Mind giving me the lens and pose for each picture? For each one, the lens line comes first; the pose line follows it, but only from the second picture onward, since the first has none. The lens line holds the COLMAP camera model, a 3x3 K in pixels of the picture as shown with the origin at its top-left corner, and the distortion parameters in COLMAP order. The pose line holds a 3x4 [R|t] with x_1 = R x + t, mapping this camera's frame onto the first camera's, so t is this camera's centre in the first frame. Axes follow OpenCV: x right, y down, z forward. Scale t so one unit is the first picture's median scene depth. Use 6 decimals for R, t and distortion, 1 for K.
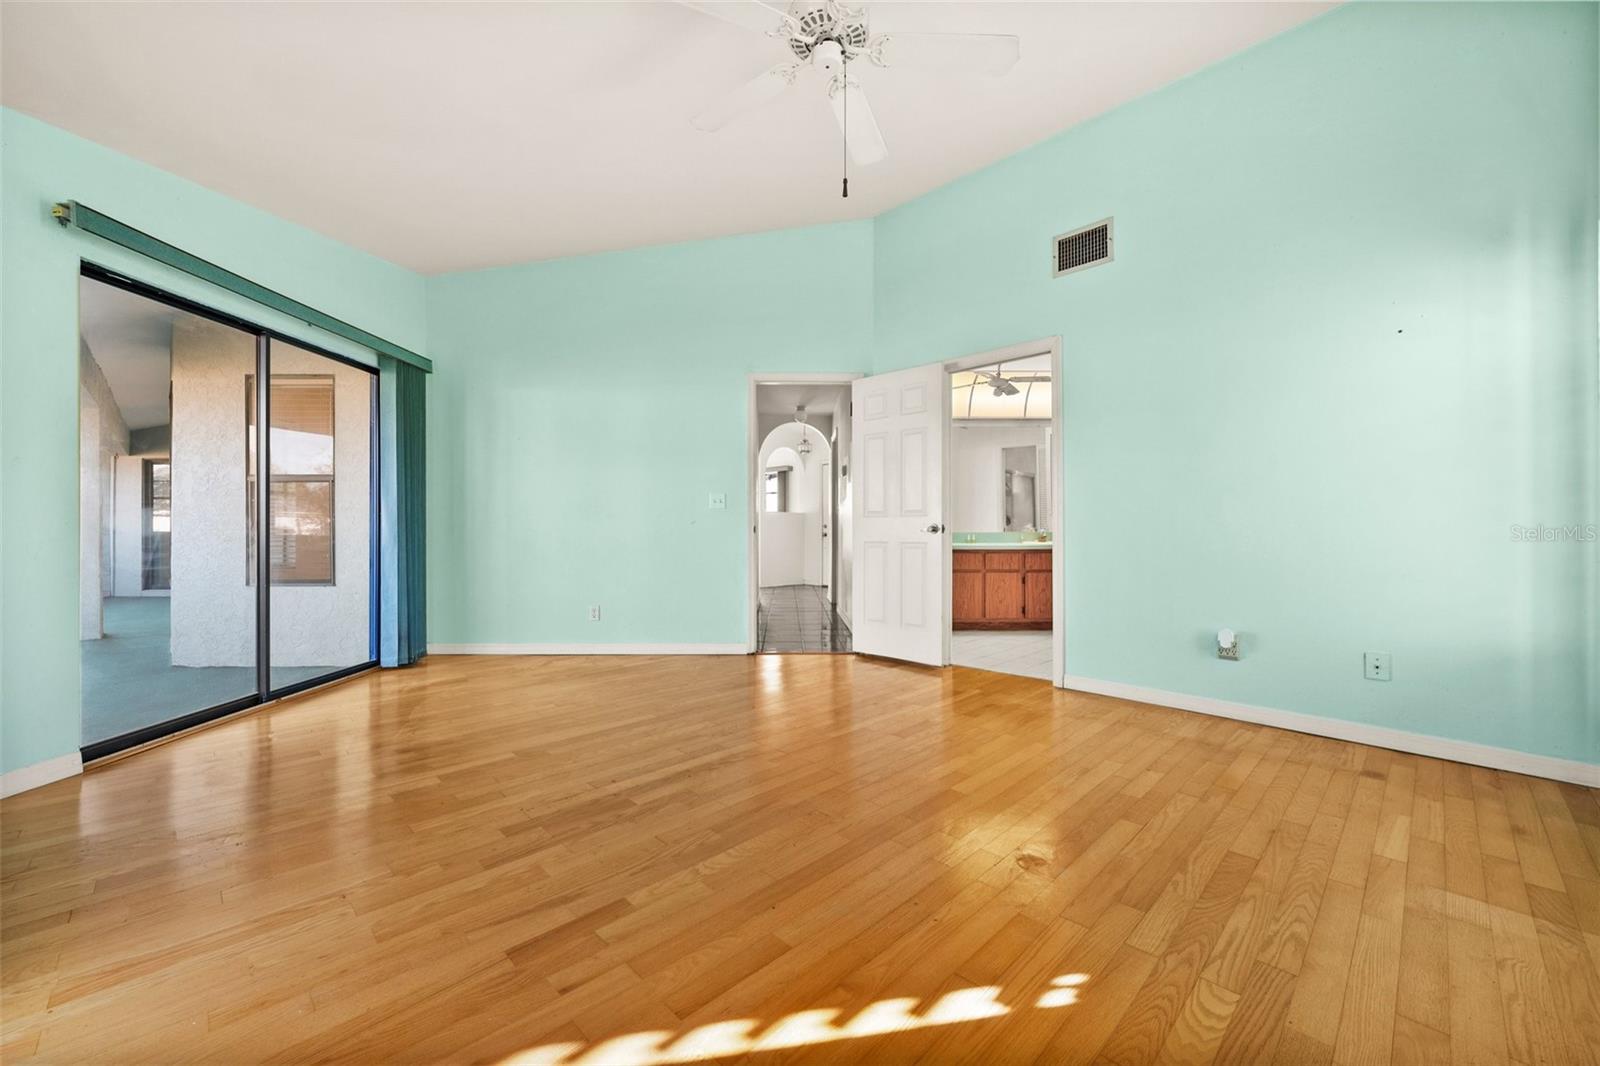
lens RADIAL K [[632.6, 0, 802.3], [0, 632.6, 522.7], [0, 0, 1]] dist [0.001506, 0.000801]
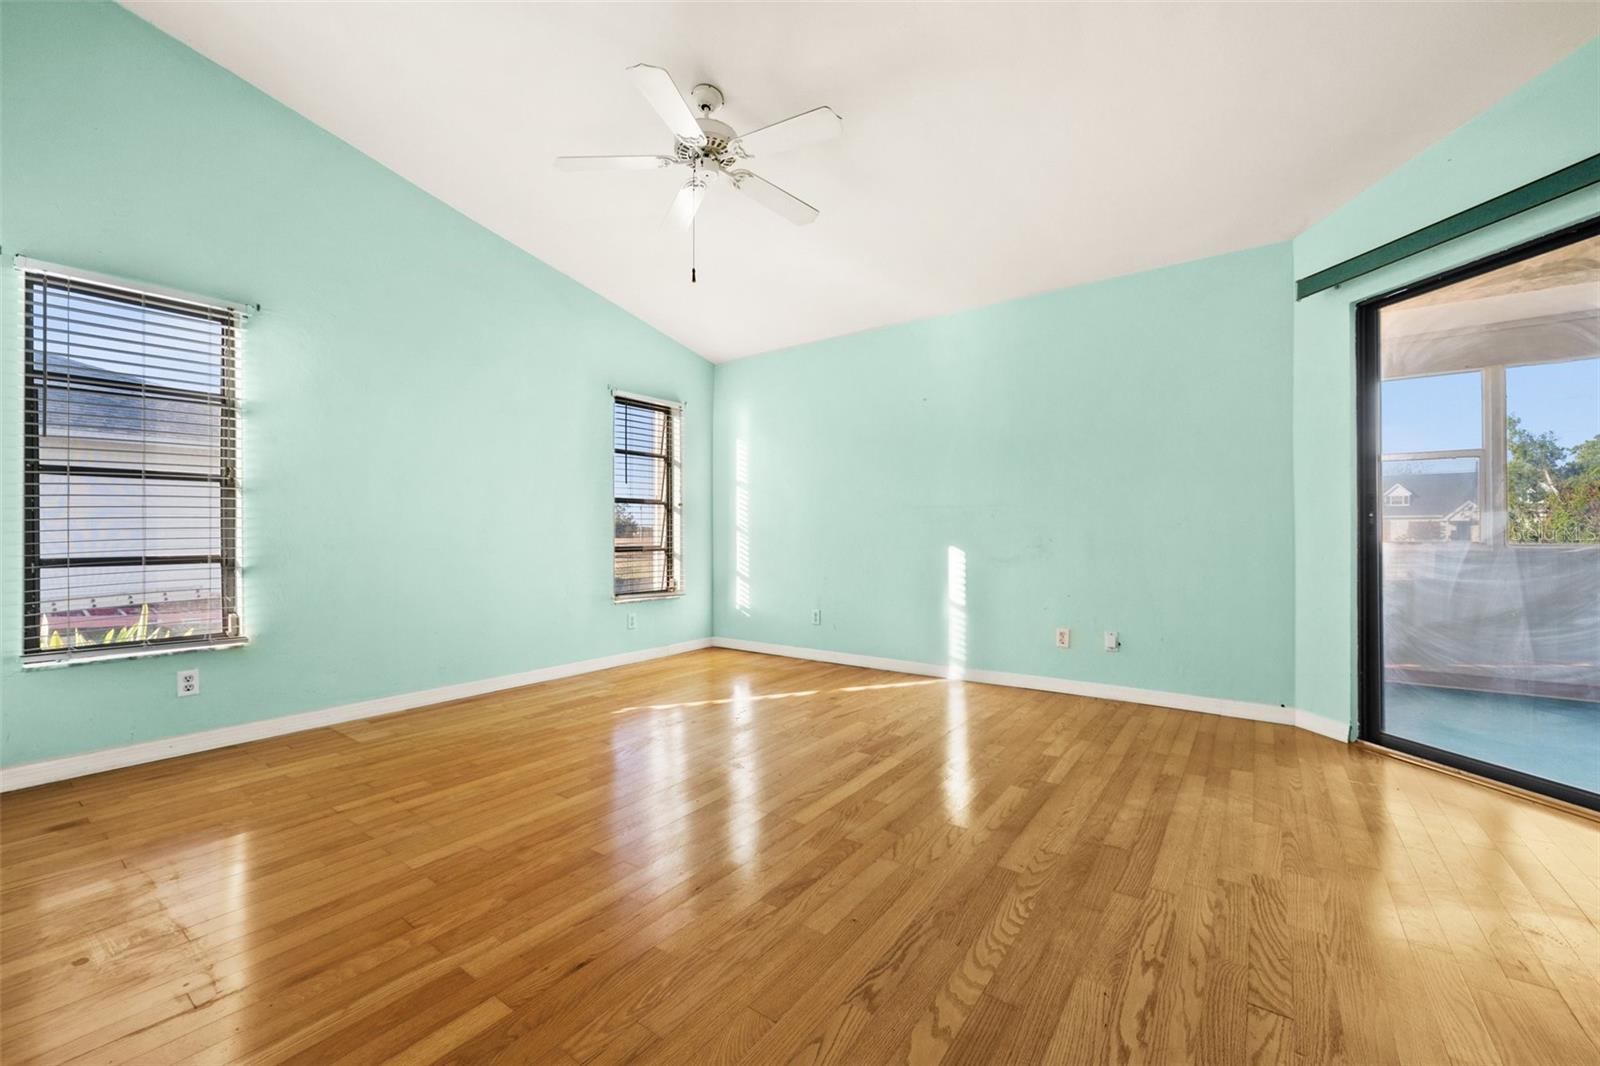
lens RADIAL K [[632.6, 0, 810.0], [0, 632.6, 538.2], [0, 0, 1]] dist [0.001506, 0.000801]
pose [[-0.985794, 0.004676, -0.167892, 0.057780], [0.005006, 0.999986, -0.001543, 0.014476], [0.167883, -0.002362, -0.985804, 2.614005]]
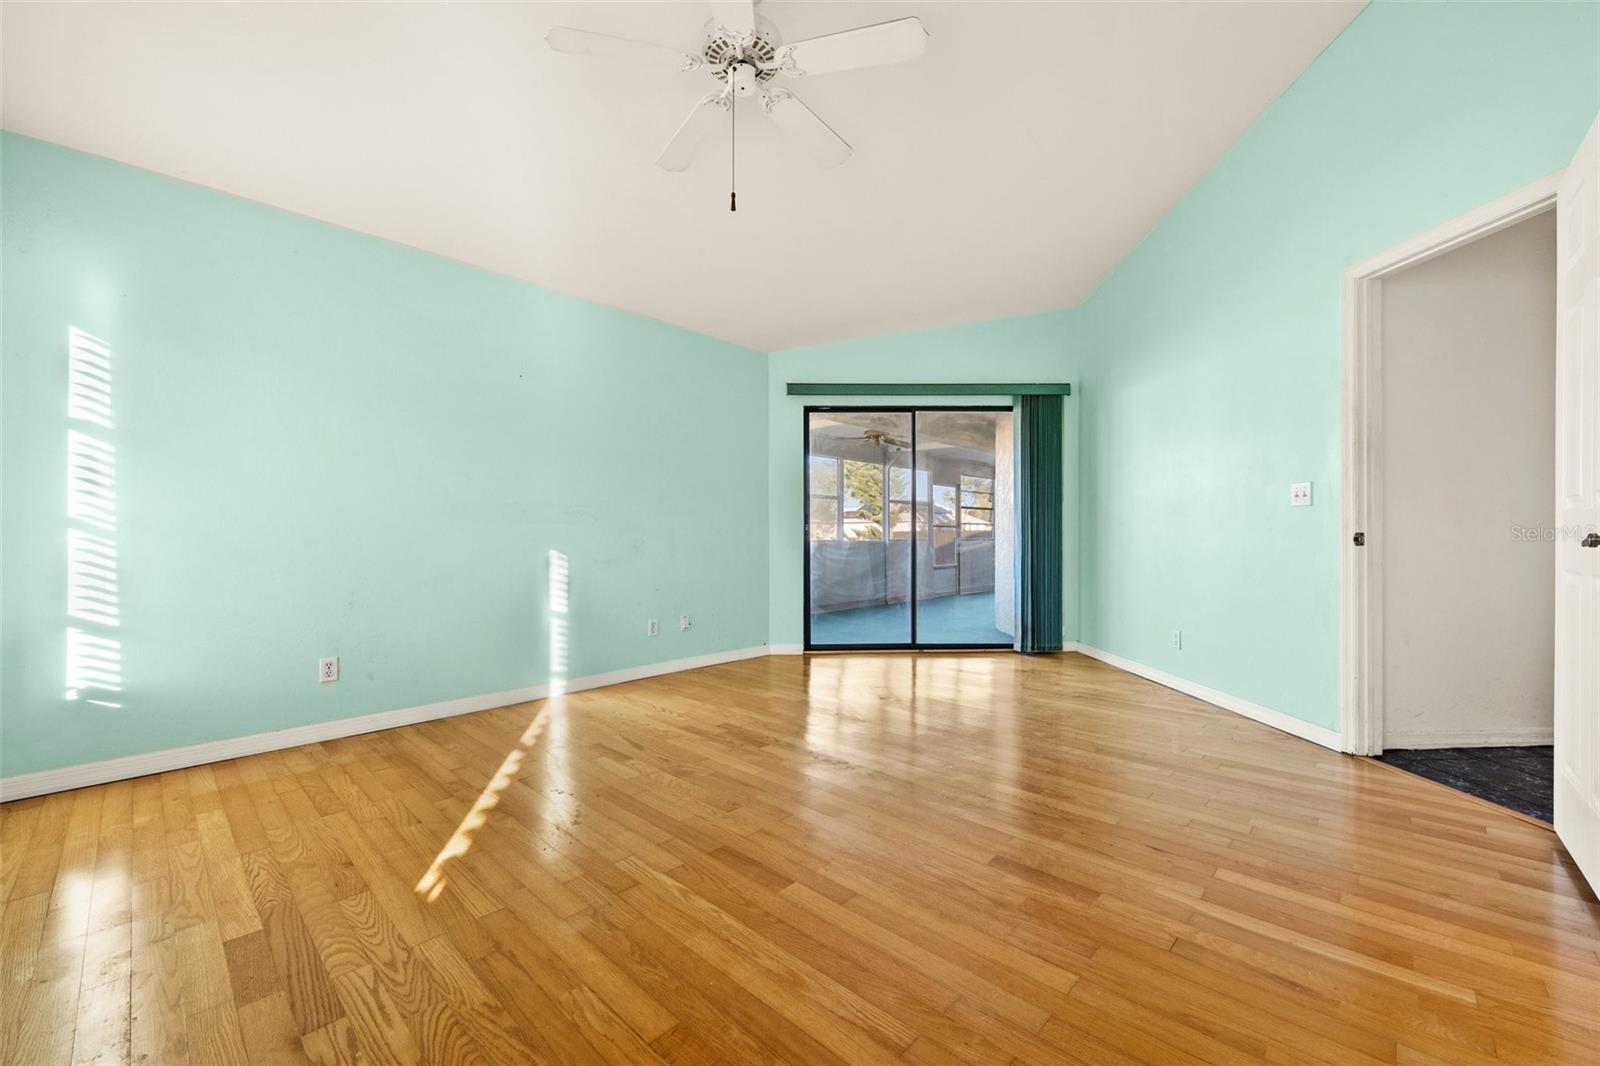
lens RADIAL K [[632.6, 0, 794.1], [0, 632.6, 538.6], [0, 0, 1]] dist [0.001506, 0.000801]
pose [[0.023247, 0.004472, -0.999720, 1.219023], [0.009635, 0.999943, 0.004697, 0.005690], [0.999683, -0.009742, 0.023203, 1.212220]]
